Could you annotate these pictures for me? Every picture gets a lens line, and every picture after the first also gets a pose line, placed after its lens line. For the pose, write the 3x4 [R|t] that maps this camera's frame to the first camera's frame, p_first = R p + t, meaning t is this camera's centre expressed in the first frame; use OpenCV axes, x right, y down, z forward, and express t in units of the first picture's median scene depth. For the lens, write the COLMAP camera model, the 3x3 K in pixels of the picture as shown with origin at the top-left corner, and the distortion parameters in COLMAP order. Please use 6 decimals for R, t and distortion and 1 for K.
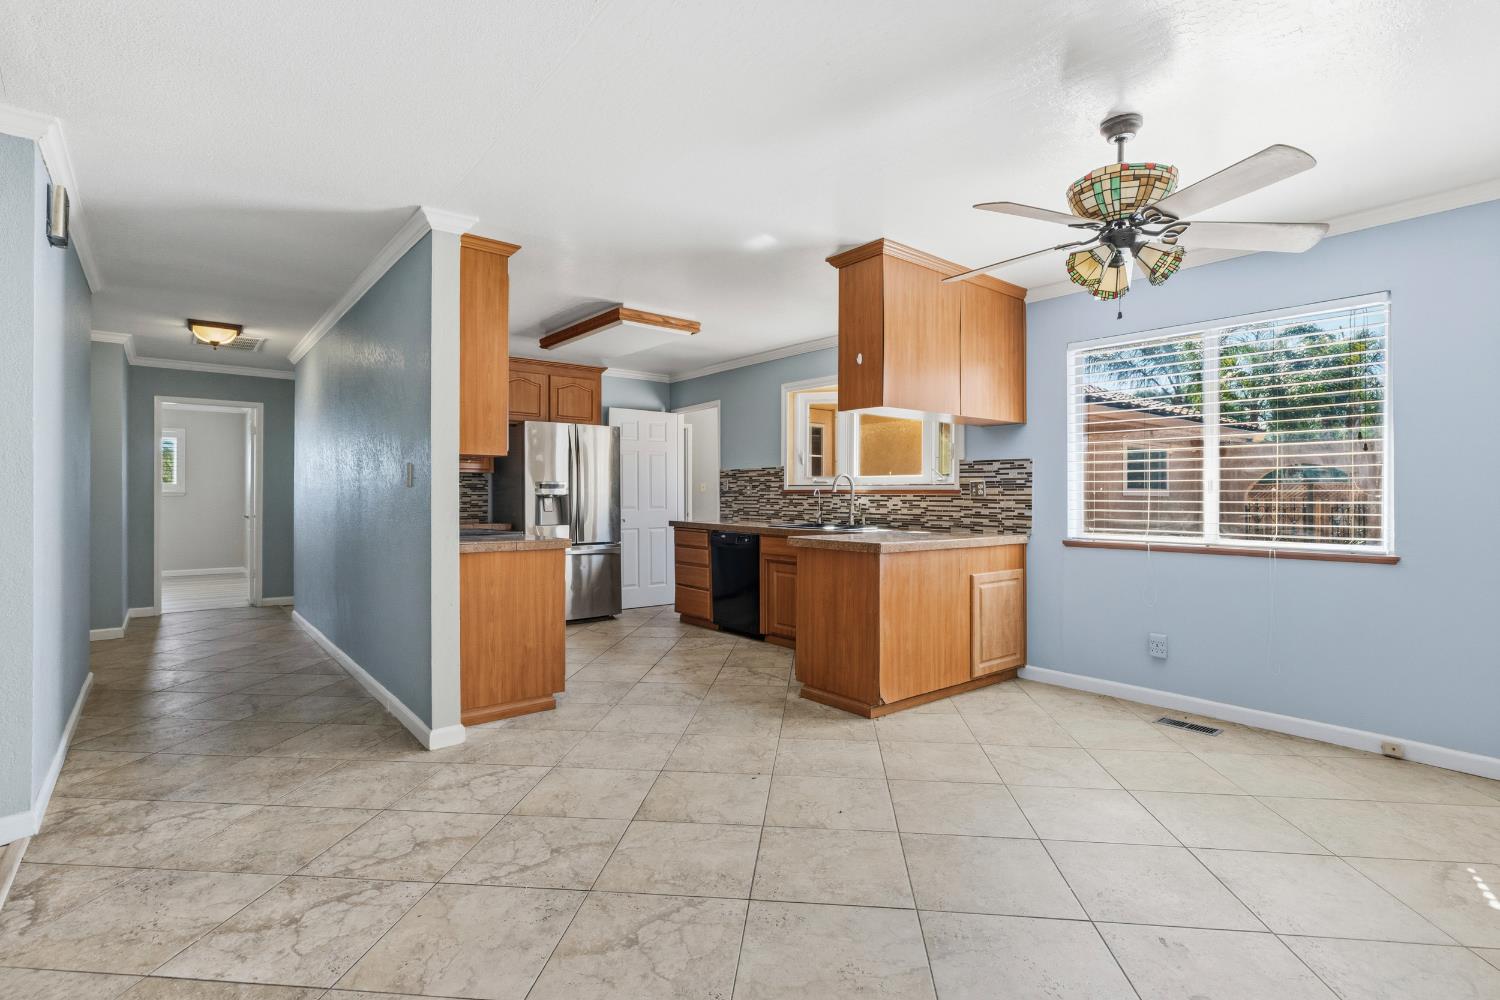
lens RADIAL K [[719.3, 0, 743.9], [0, 719.3, 494.8], [0, 0, 1]] dist [0.004972, -0.000847]
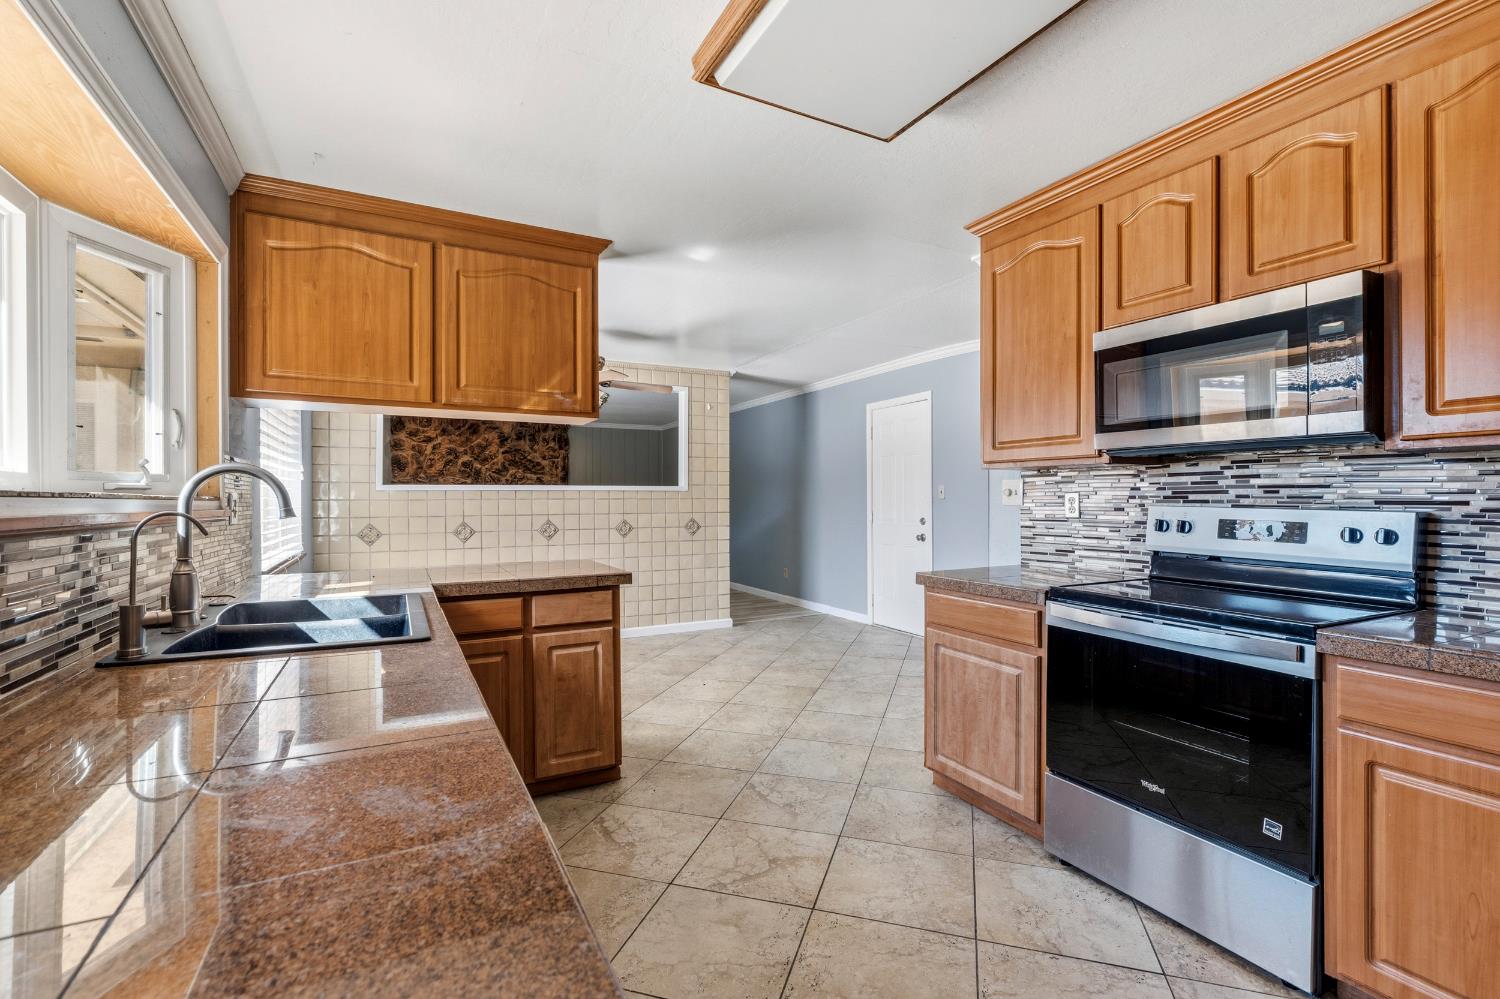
lens RADIAL K [[682.0, 0, 759.0], [0, 682.0, 498.2], [0, 0, 1]] dist [0.004359, 0.000809]
pose [[-0.983421, 0.000933, 0.181336, -0.146584], [0.001062, 0.999999, 0.000610, -0.014021], [-0.181335, 0.000792, -0.983421, 1.247408]]
